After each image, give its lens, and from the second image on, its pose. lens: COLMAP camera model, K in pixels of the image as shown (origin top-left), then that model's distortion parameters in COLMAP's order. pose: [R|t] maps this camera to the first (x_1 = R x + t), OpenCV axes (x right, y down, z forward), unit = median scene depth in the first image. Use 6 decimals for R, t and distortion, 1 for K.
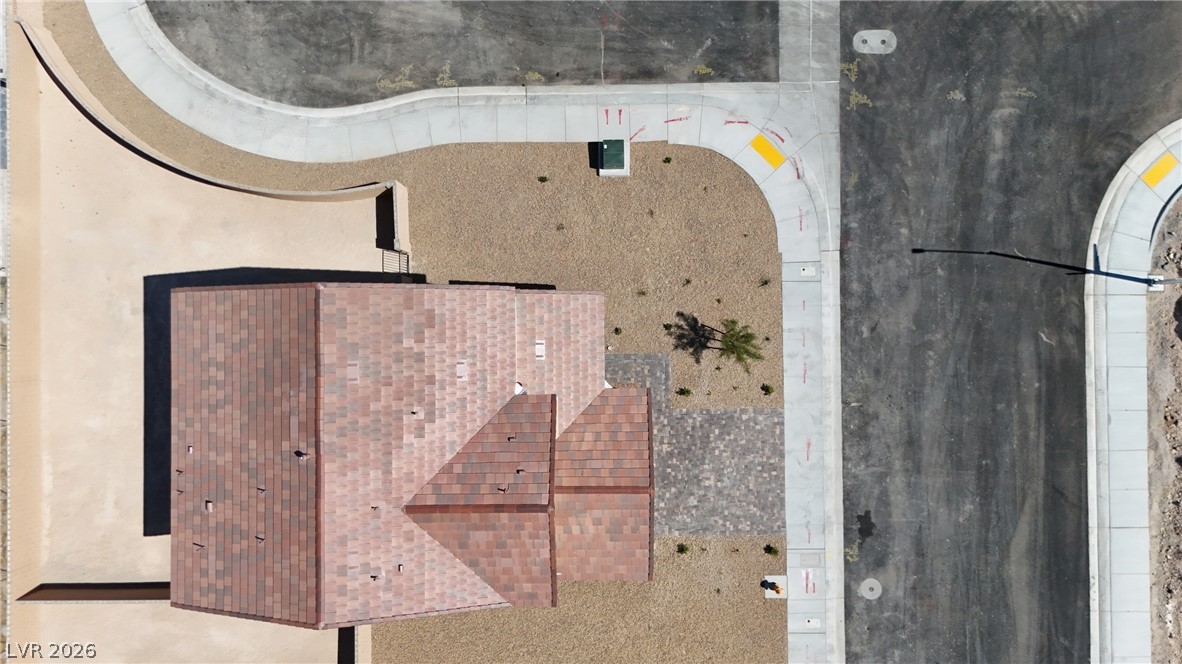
lens RADIAL K [[881.0, 0, 591.5], [0, 881.0, 330.3], [0, 0, 1]] dist [0.036667, -0.013159]
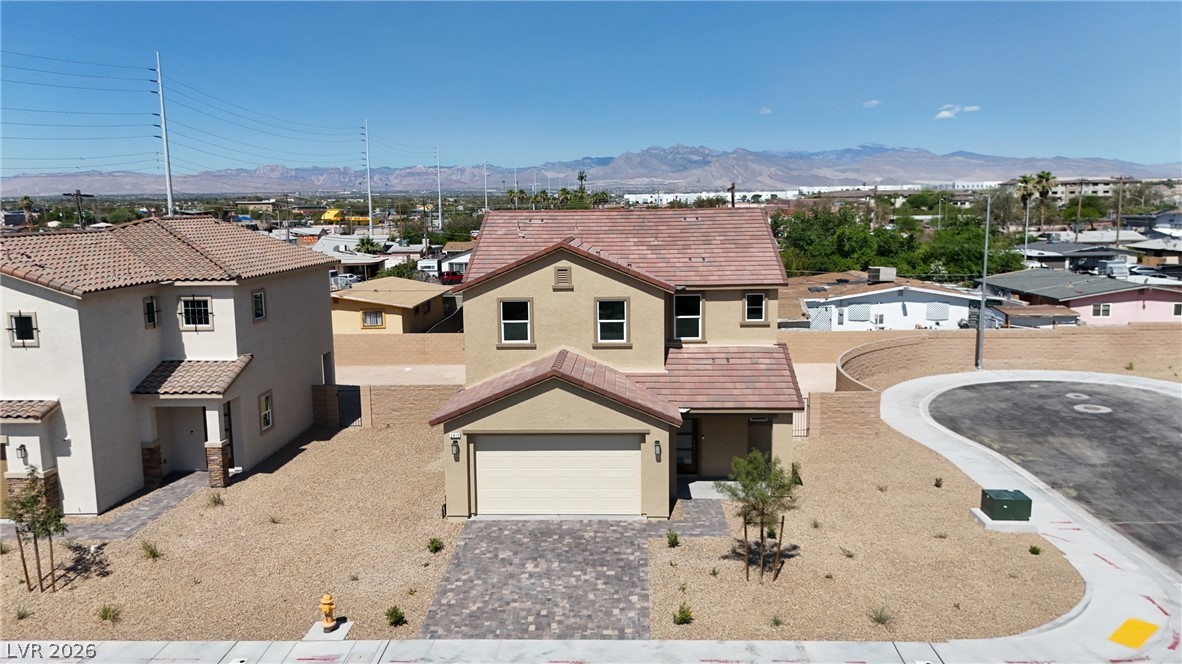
lens RADIAL K [[881.0, 0, 589.2], [0, 881.0, 332.1], [0, 0, 1]] dist [0.036667, -0.013159]
pose [[-0.051481, 0.165226, -0.984911, 0.716408], [-0.998320, 0.017740, 0.055158, 0.092503], [0.026586, 0.986096, 0.164035, 0.728963]]
